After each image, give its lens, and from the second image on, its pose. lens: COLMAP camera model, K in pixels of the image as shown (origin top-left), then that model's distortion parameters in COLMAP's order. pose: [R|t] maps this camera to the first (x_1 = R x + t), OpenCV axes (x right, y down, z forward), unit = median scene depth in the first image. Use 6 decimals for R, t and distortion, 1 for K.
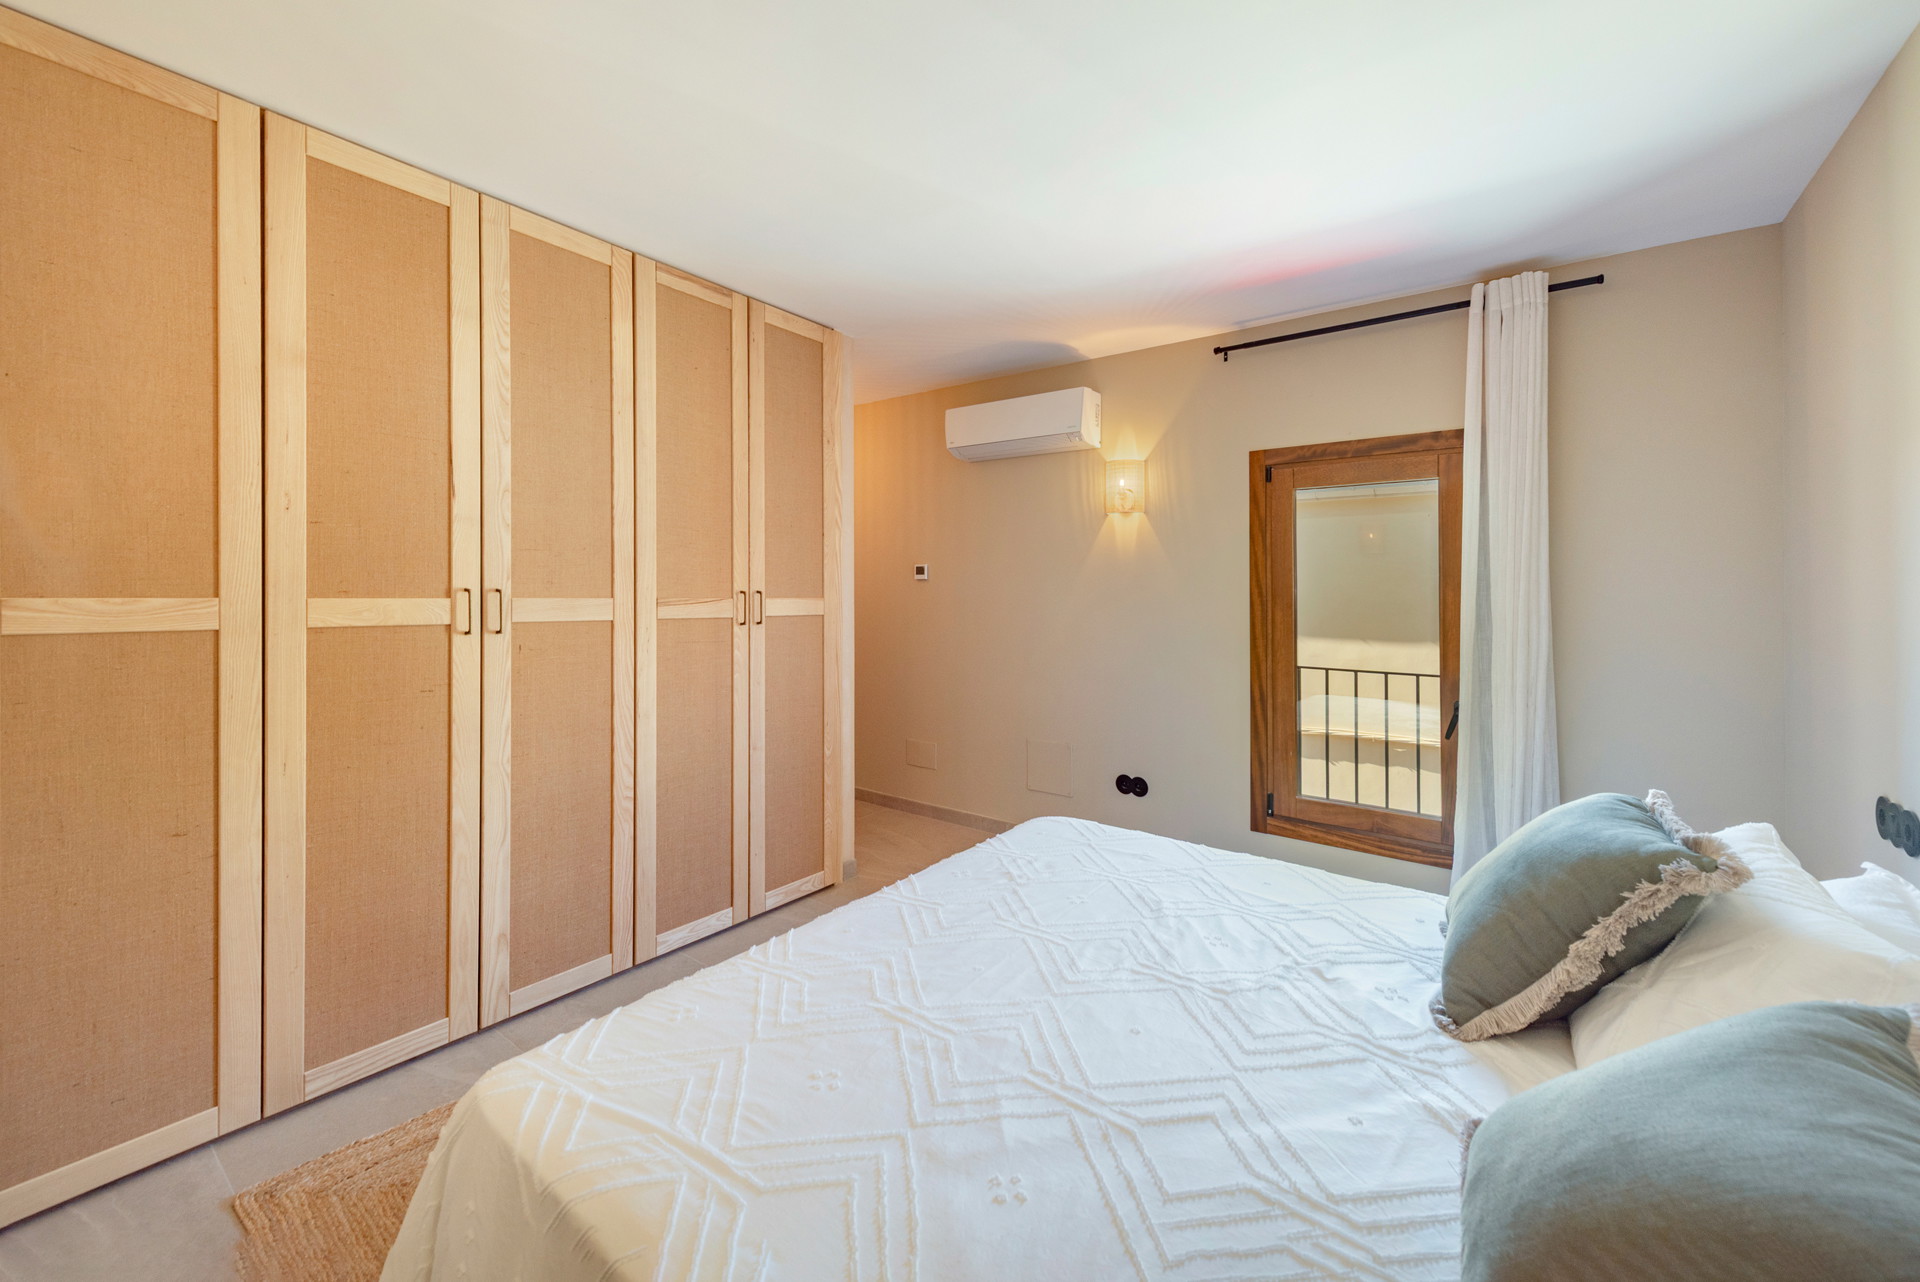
lens RADIAL K [[759.5, 0, 955.7], [0, 759.5, 587.4], [0, 0, 1]] dist [0.006903, -0.001020]
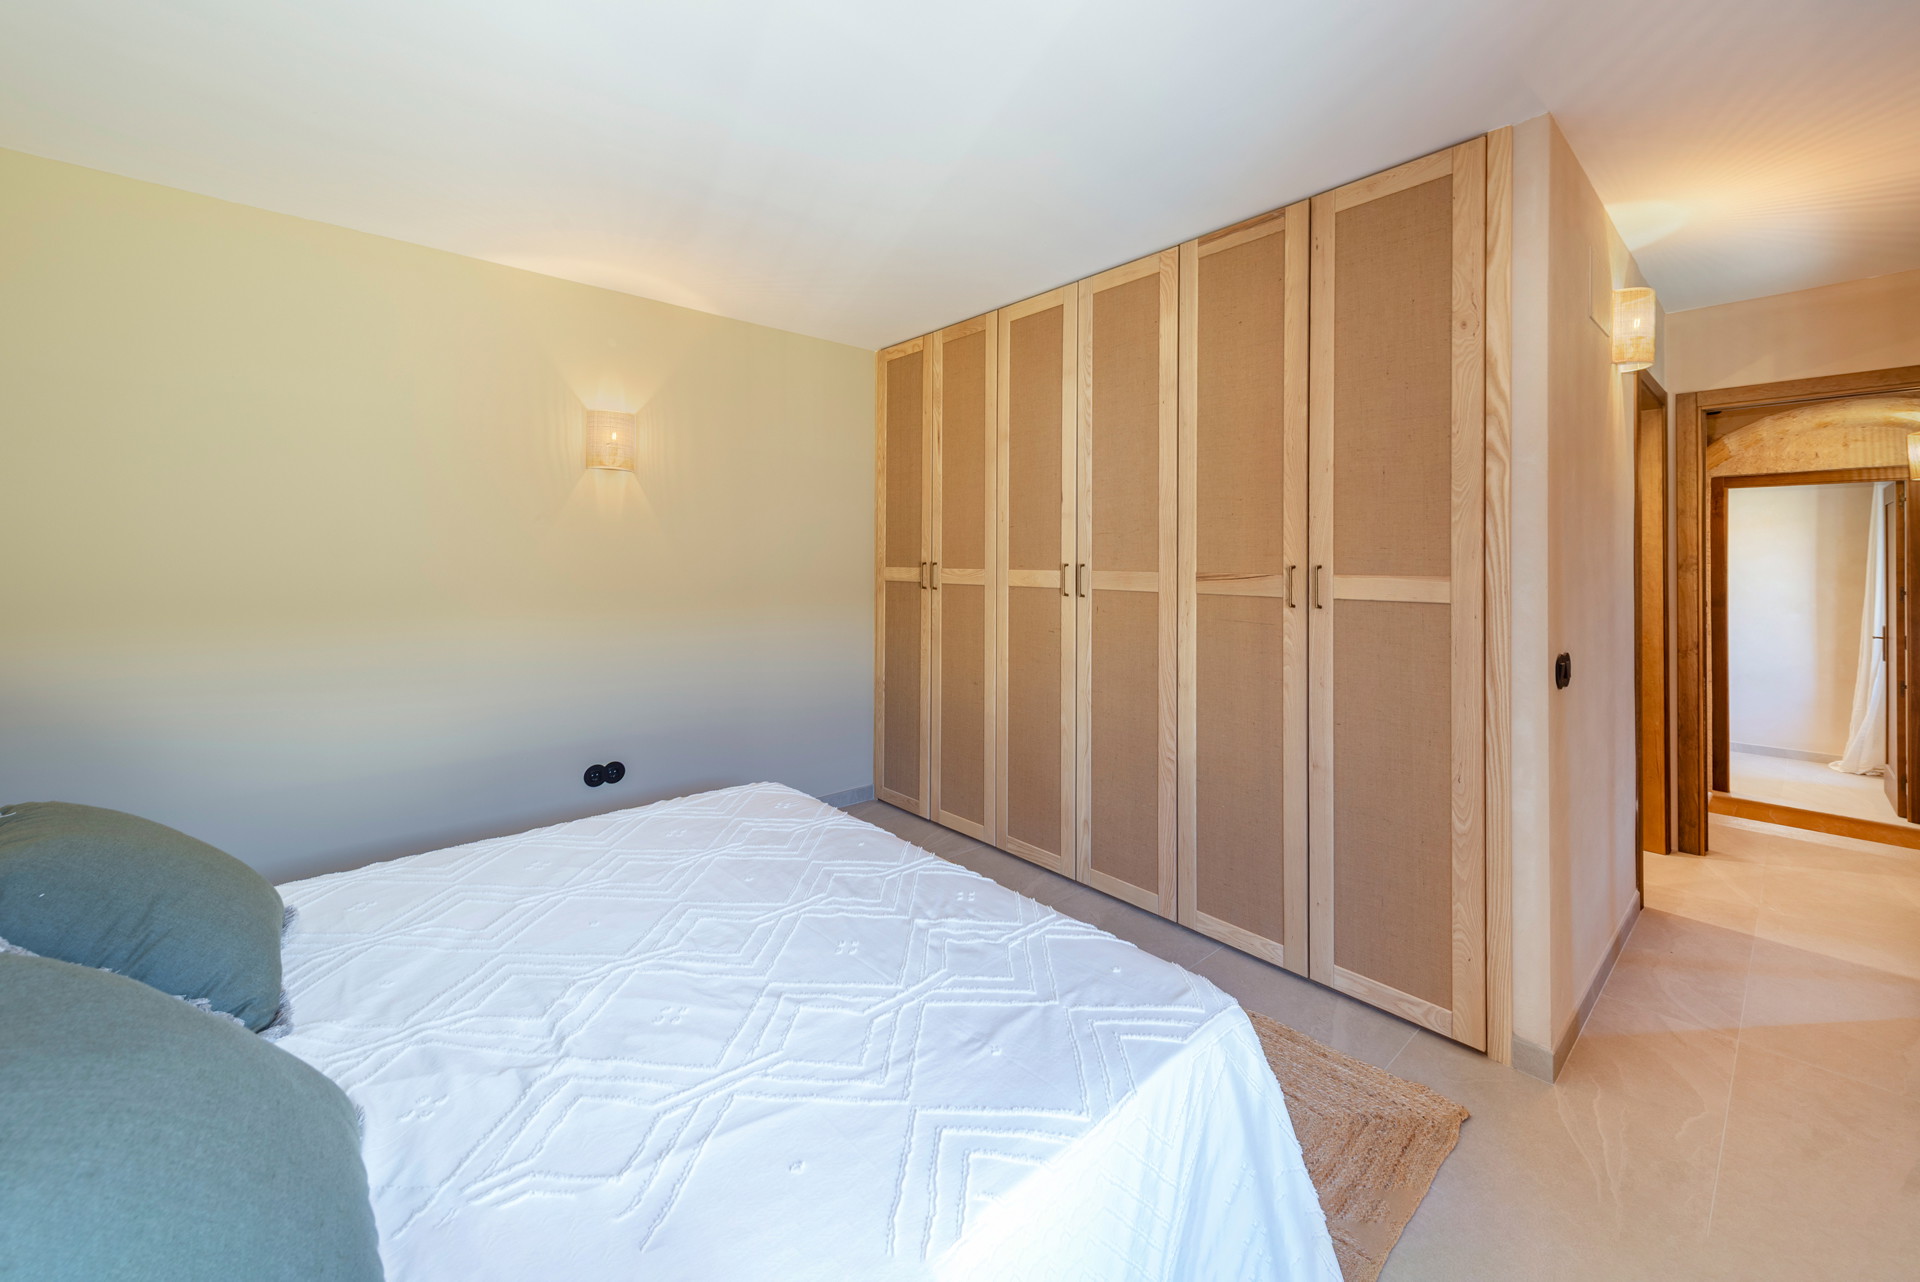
lens RADIAL K [[759.5, 0, 923.7], [0, 759.5, 564.4], [0, 0, 1]] dist [0.006903, -0.001020]
pose [[-0.234818, -0.010548, -0.971982, 0.687061], [-0.004260, 0.999943, -0.009822, 0.015394], [0.972030, 0.001834, -0.234849, 0.912377]]
